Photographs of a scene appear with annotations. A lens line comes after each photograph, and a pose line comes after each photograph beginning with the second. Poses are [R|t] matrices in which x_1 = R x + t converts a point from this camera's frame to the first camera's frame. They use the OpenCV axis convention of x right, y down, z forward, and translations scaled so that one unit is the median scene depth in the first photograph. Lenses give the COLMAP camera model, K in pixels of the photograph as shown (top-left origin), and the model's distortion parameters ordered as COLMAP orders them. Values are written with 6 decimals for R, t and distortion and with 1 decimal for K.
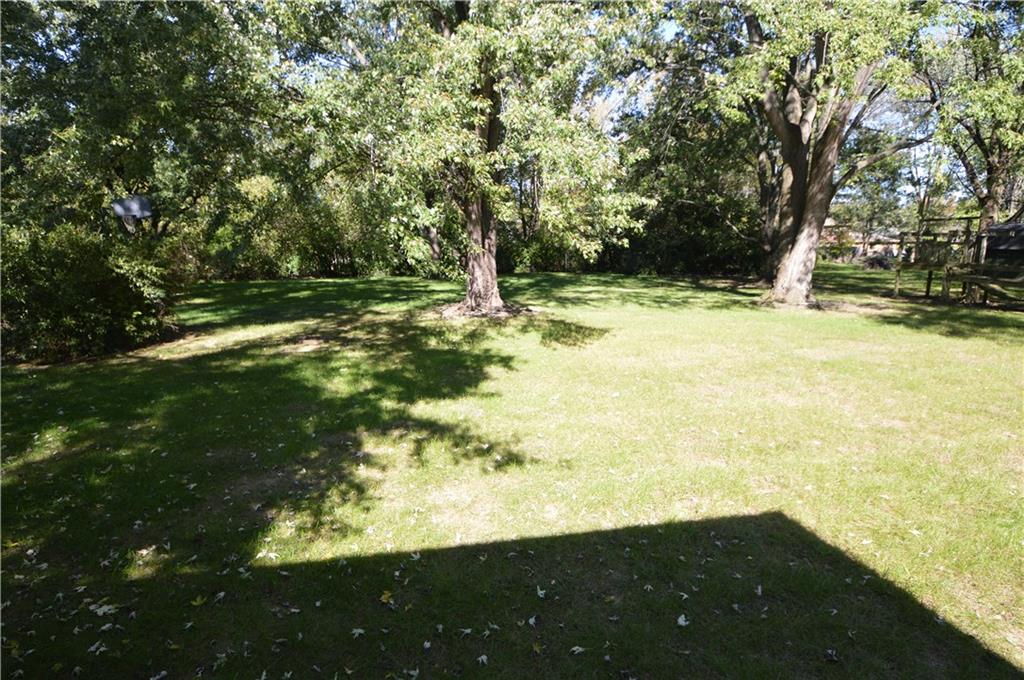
lens RADIAL K [[549.0, 0, 497.9], [0, 549.0, 341.4], [0, 0, 1]] dist [0.000186, 0.000132]
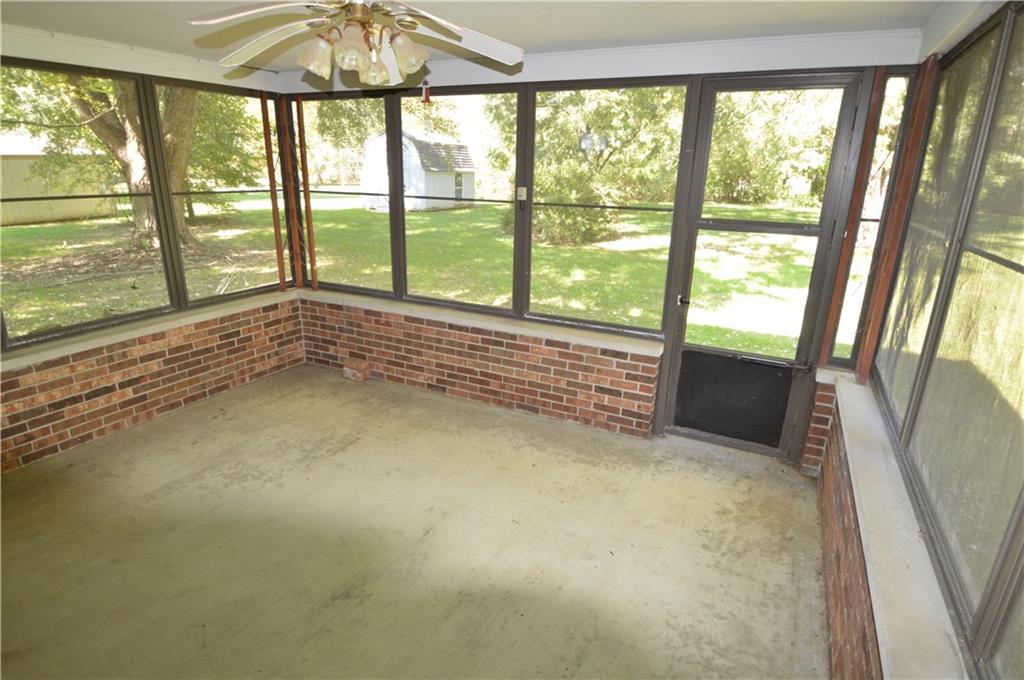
lens RADIAL K [[549.0, 0, 497.9], [0, 549.0, 341.4], [0, 0, 1]] dist [0.000186, 0.000132]
pose [[0.771553, 0.212465, -0.599637, 0.121342], [-0.130559, 0.975401, 0.177617, 0.042873], [0.622624, -0.058753, 0.780313, -0.385190]]
